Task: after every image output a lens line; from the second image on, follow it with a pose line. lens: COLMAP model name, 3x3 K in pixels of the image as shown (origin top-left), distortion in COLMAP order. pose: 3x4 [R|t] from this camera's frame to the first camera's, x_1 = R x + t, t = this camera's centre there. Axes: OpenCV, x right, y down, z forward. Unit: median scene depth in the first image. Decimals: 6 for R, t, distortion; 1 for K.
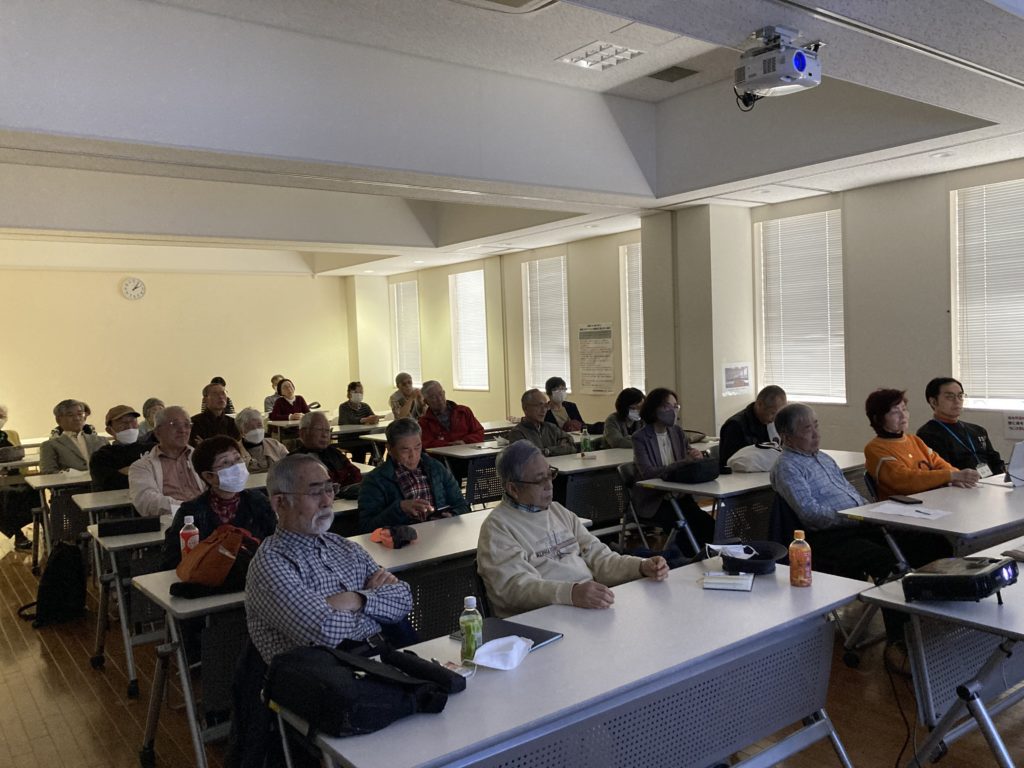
lens RADIAL K [[839.0, 0, 512.0], [0, 839.0, 384.0], [0, 0, 1]] dist [-0.002524, -0.002875]
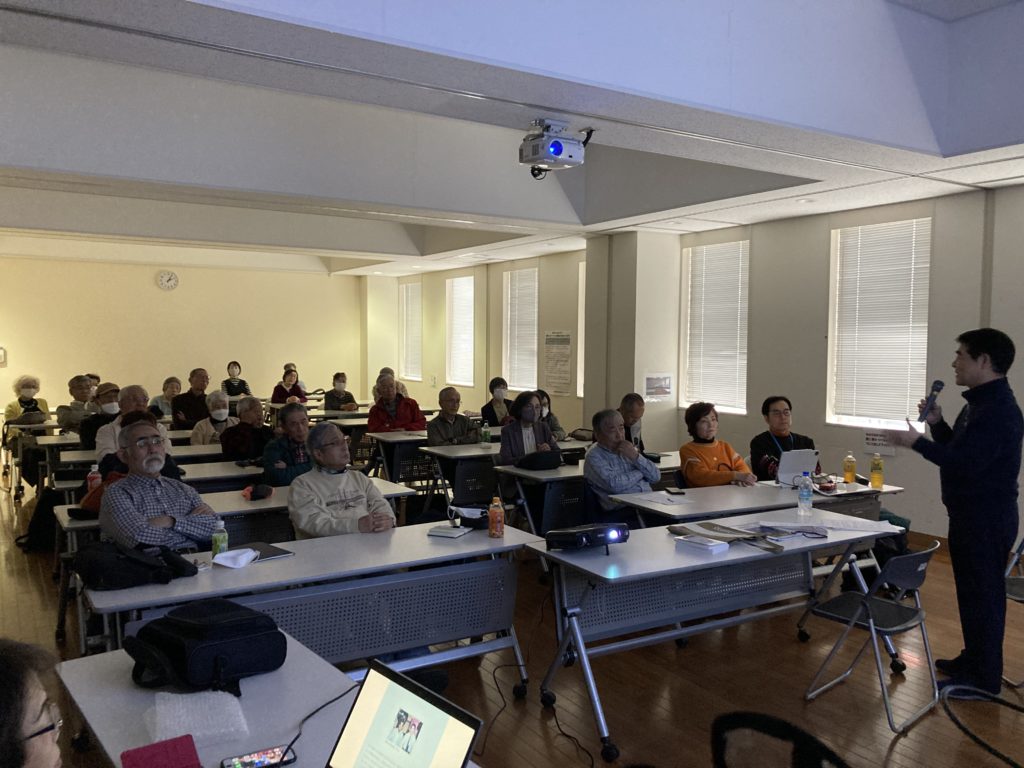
lens RADIAL K [[848.1, 0, 512.0], [0, 848.1, 384.0], [0, 0, 1]] dist [0.008737, 0.006944]
pose [[0.994522, 0.051731, -0.090829, 0.179161], [-0.051280, 0.998658, 0.007293, -0.009010], [0.091084, -0.002595, 0.995840, -0.145862]]
